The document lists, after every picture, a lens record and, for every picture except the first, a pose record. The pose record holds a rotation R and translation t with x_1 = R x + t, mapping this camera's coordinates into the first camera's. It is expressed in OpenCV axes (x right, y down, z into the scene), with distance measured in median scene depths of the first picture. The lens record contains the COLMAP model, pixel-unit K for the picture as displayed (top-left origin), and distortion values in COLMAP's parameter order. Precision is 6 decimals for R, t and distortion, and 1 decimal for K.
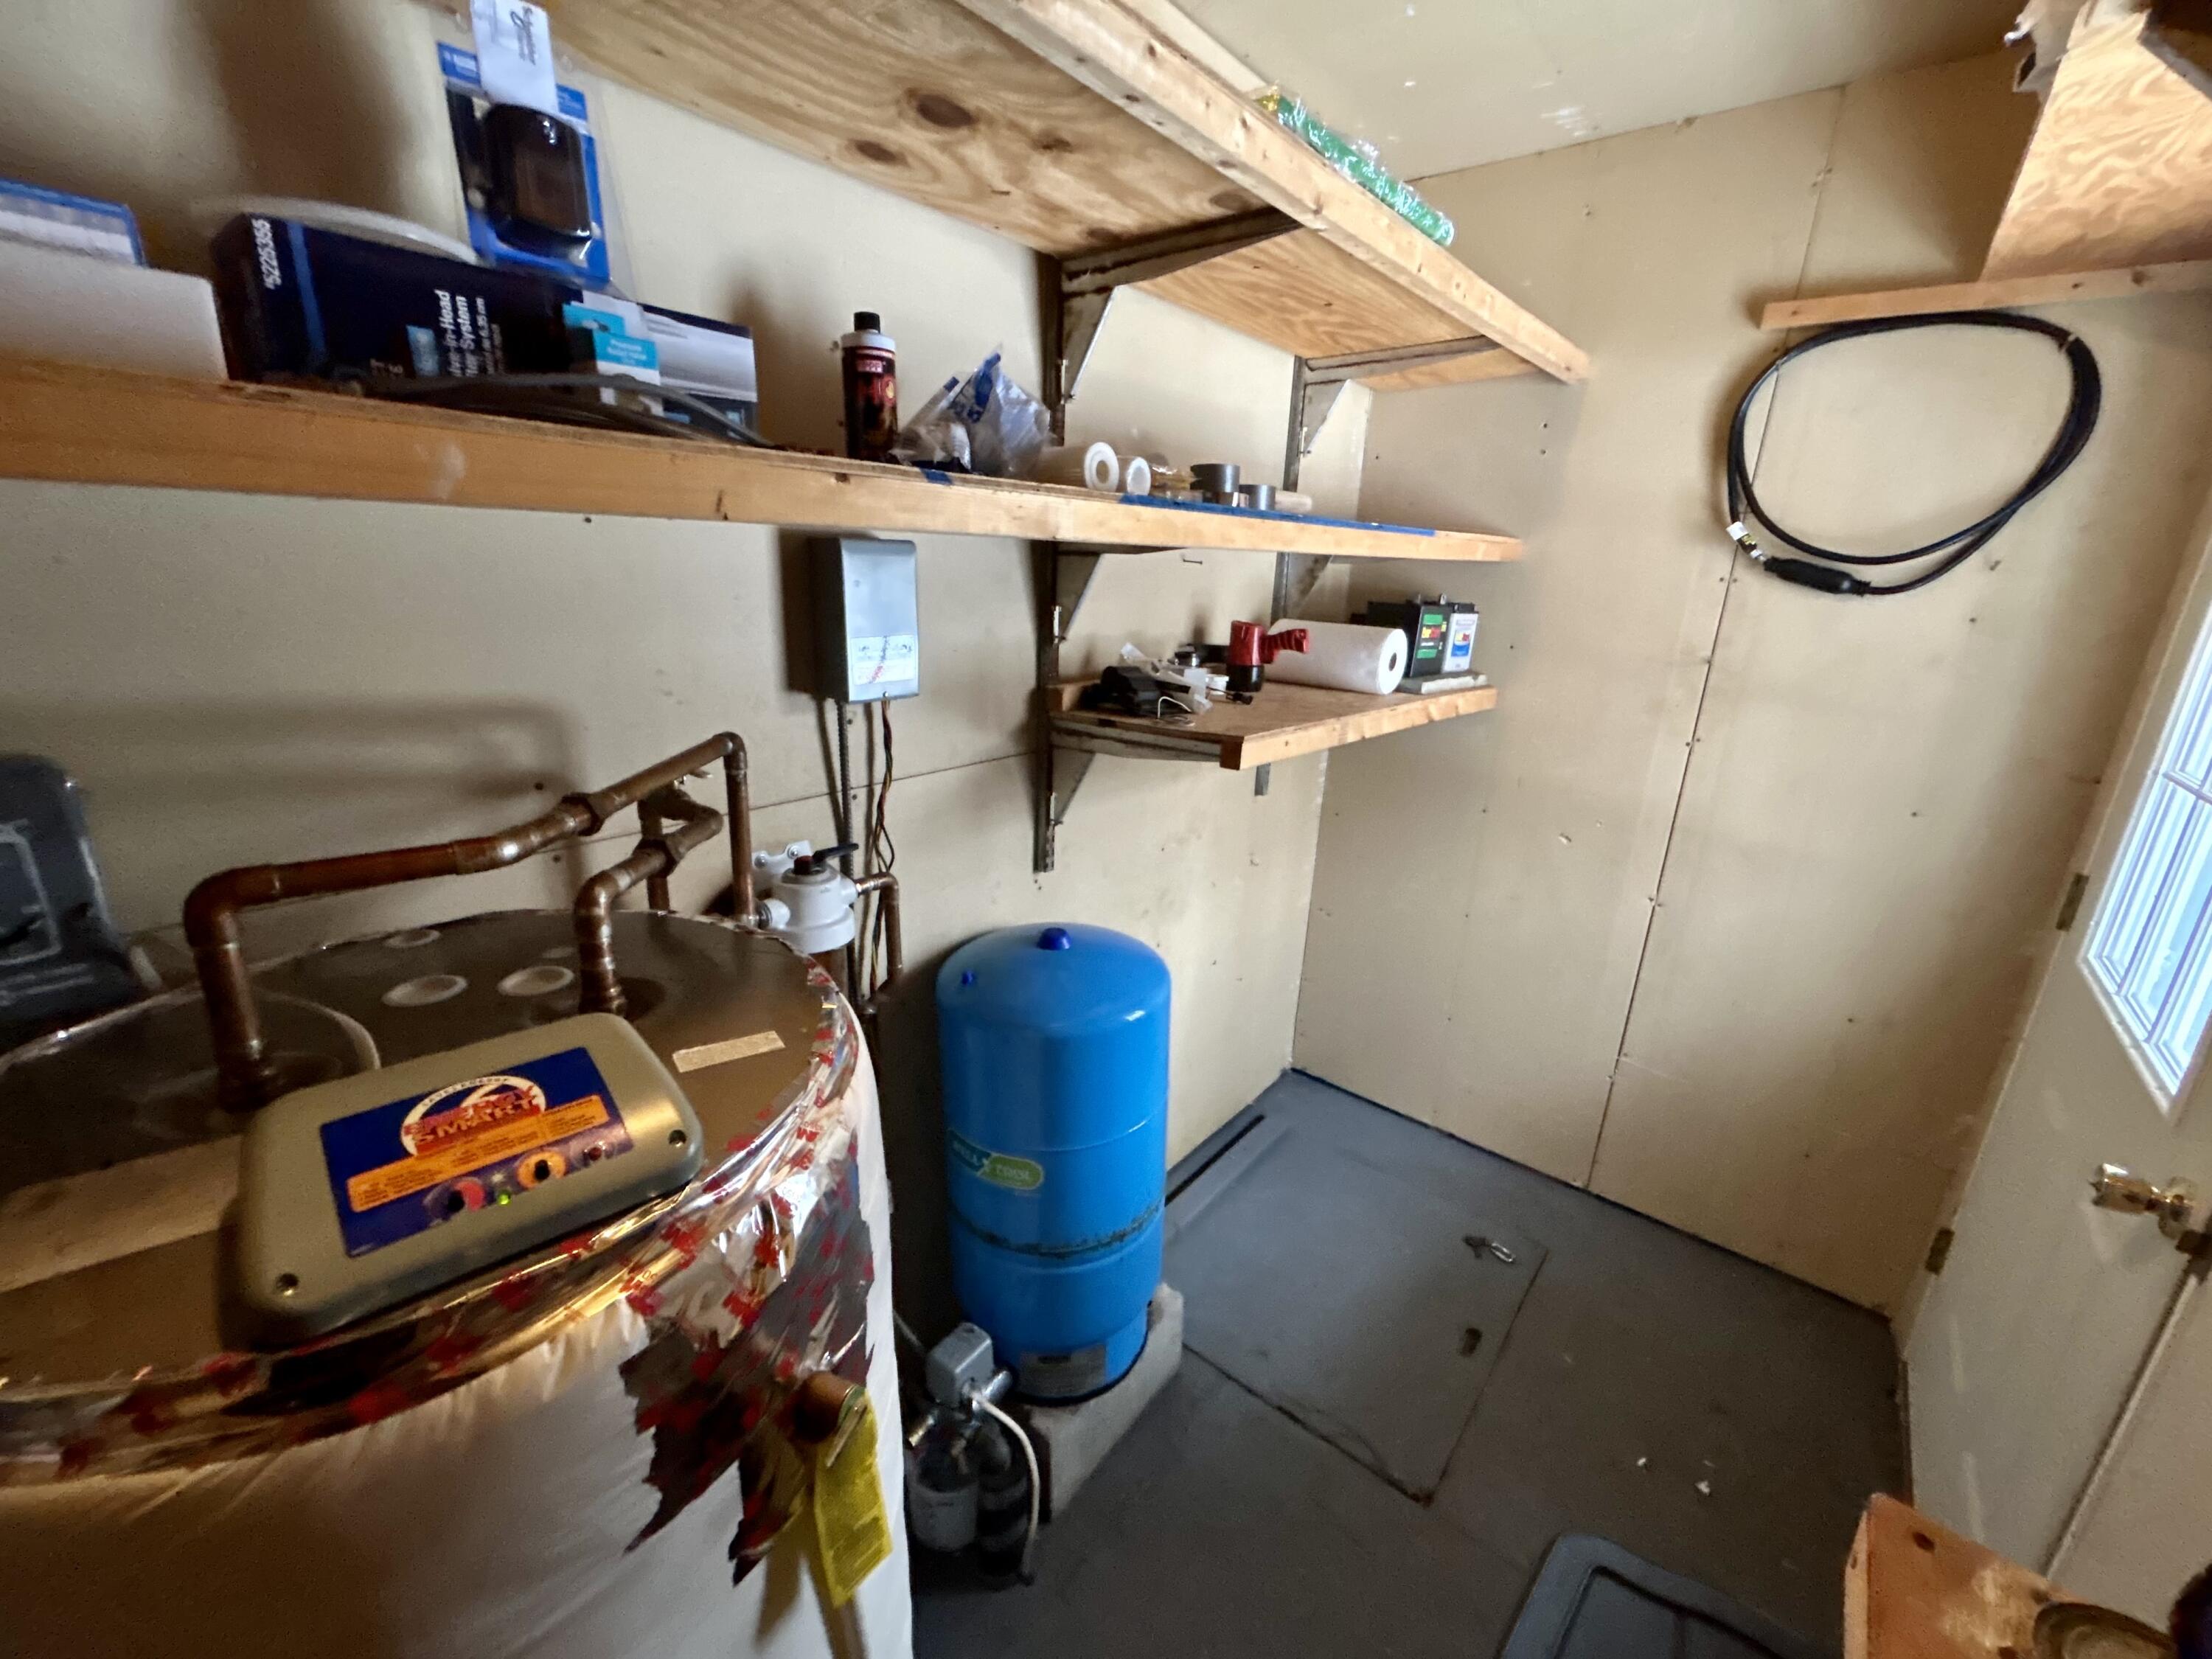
lens RADIAL K [[892.4, 0, 1109.1], [0, 892.4, 824.9], [0, 0, 1]] dist [0.000371, -0.000589]
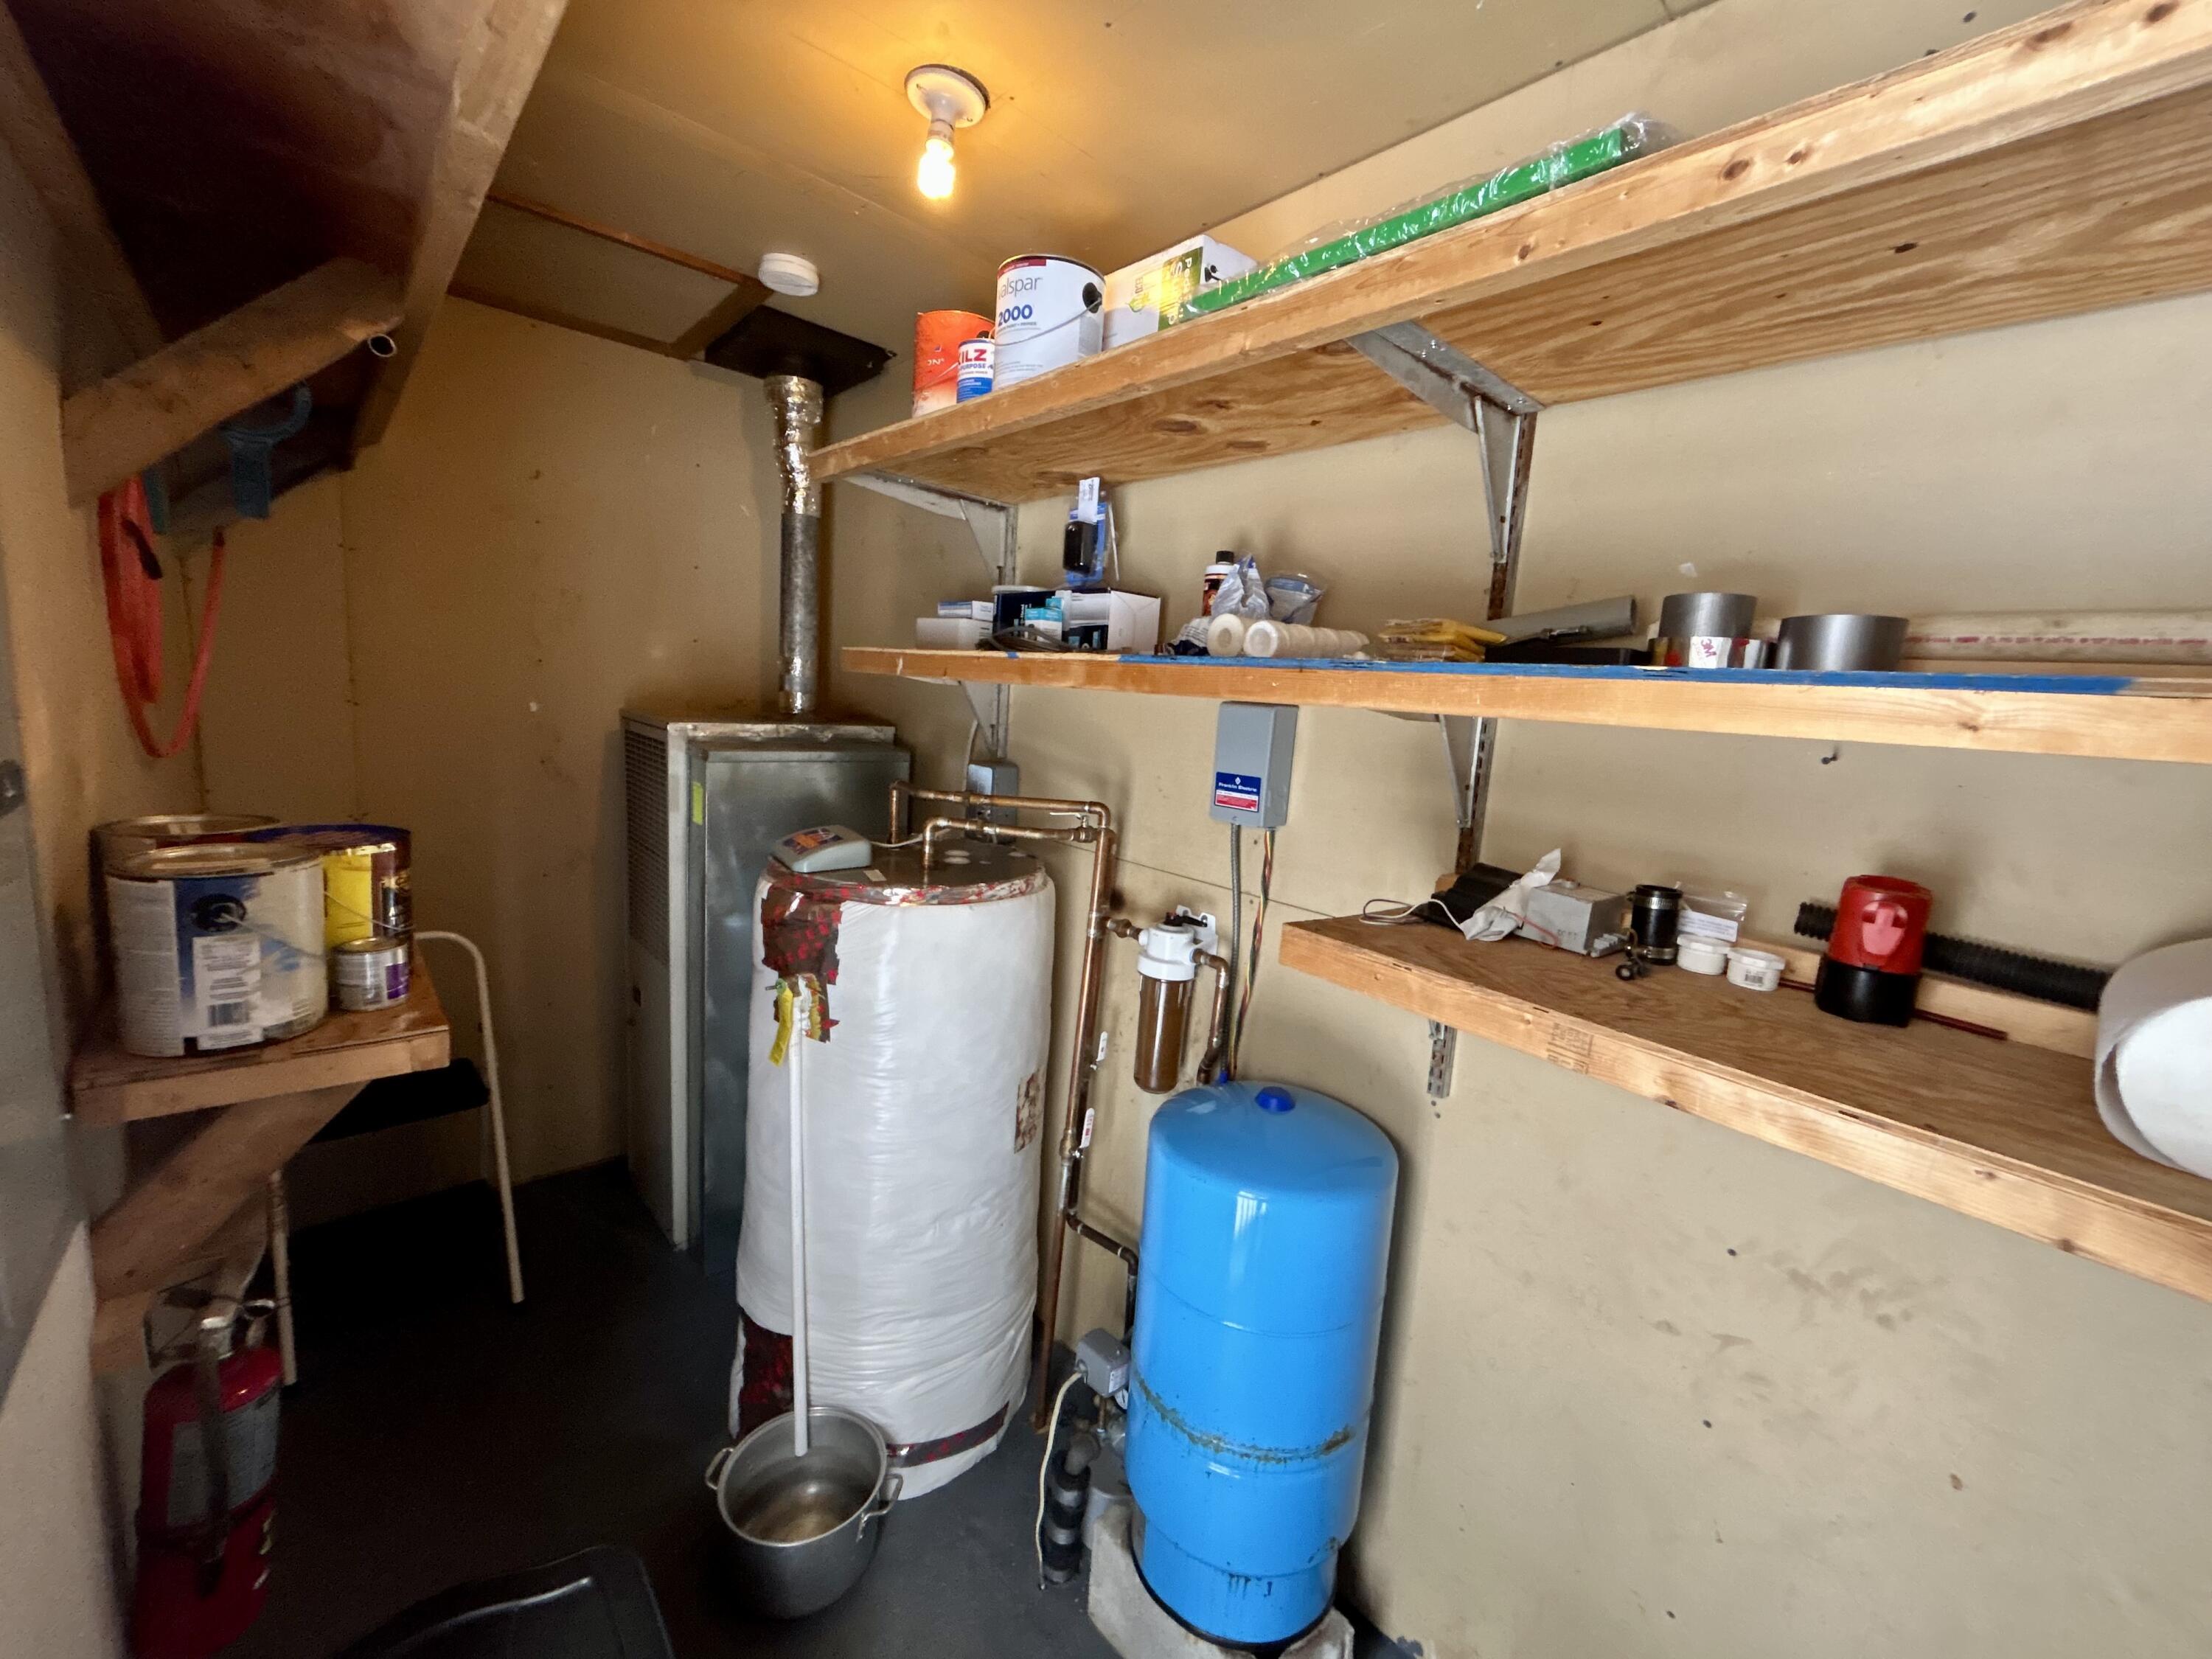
lens RADIAL K [[892.4, 0, 1109.1], [0, 892.4, 824.9], [0, 0, 1]] dist [0.000371, -0.000589]
pose [[-0.163256, 0.107461, -0.980714, 0.894383], [-0.352585, 0.922047, 0.159726, -0.241674], [0.921429, 0.371861, -0.112640, 0.843800]]
